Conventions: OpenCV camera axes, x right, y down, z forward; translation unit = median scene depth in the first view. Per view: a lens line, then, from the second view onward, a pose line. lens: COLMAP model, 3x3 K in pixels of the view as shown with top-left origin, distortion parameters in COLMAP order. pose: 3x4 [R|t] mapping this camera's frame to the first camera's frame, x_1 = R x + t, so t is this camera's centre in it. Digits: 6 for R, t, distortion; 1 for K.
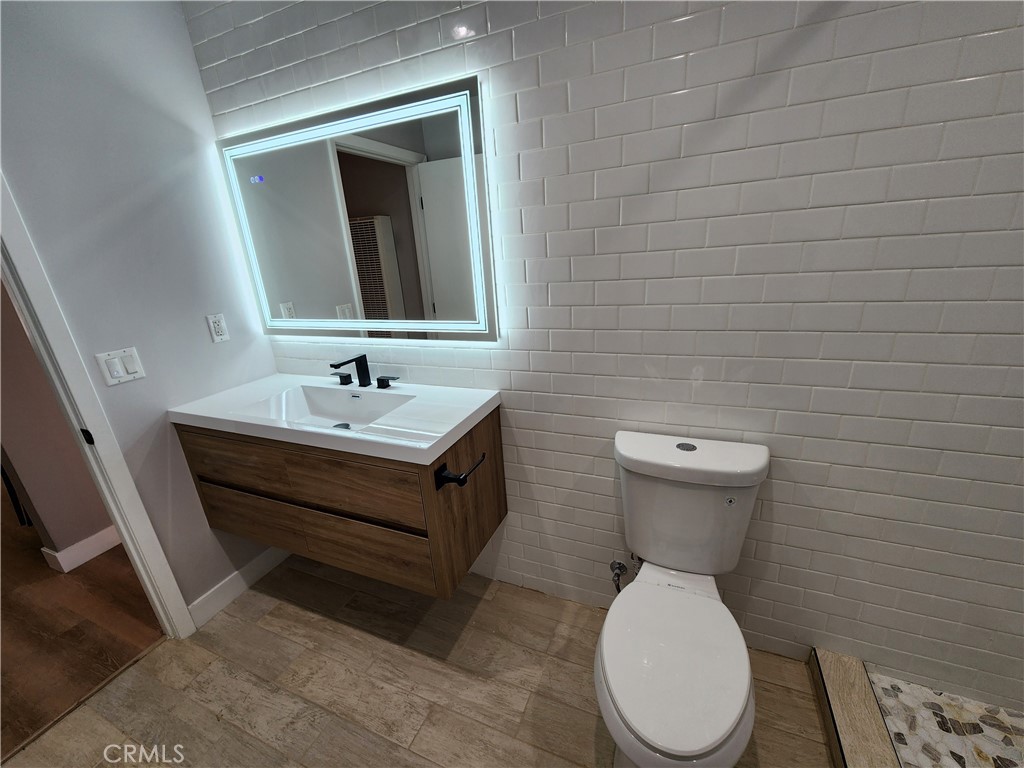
lens RADIAL K [[418.2, 0, 503.2], [0, 418.2, 387.3], [0, 0, 1]] dist [-0.001257, -0.000974]
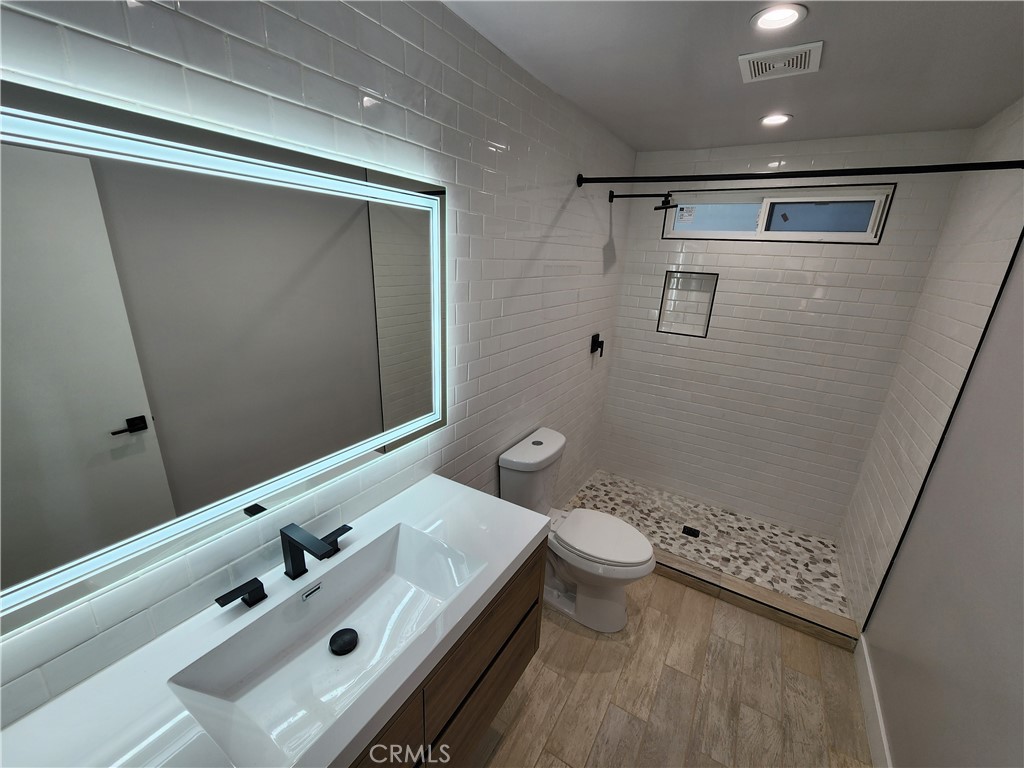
lens RADIAL K [[418.2, 0, 508.6], [0, 418.2, 390.2], [0, 0, 1]] dist [-0.001257, -0.000974]
pose [[0.144107, -0.234847, 0.961291, -1.021587], [0.273951, 0.942931, 0.189293, -0.363647], [-0.950886, 0.236068, 0.200220, 0.656967]]
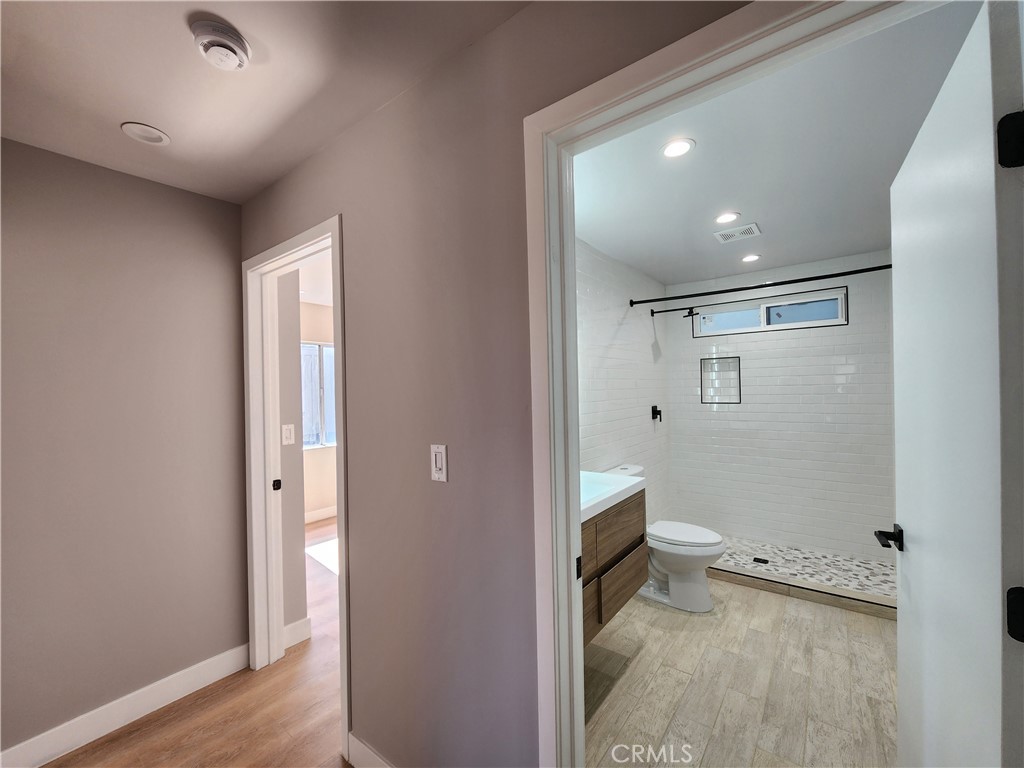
lens RADIAL K [[418.2, 0, 507.8], [0, 418.2, 387.8], [0, 0, 1]] dist [-0.001257, -0.000974]
pose [[0.252608, 0.067831, 0.965188, -1.849423], [0.323176, 0.934336, -0.150244, -0.127482], [-0.912001, 0.349878, 0.214100, 0.845860]]
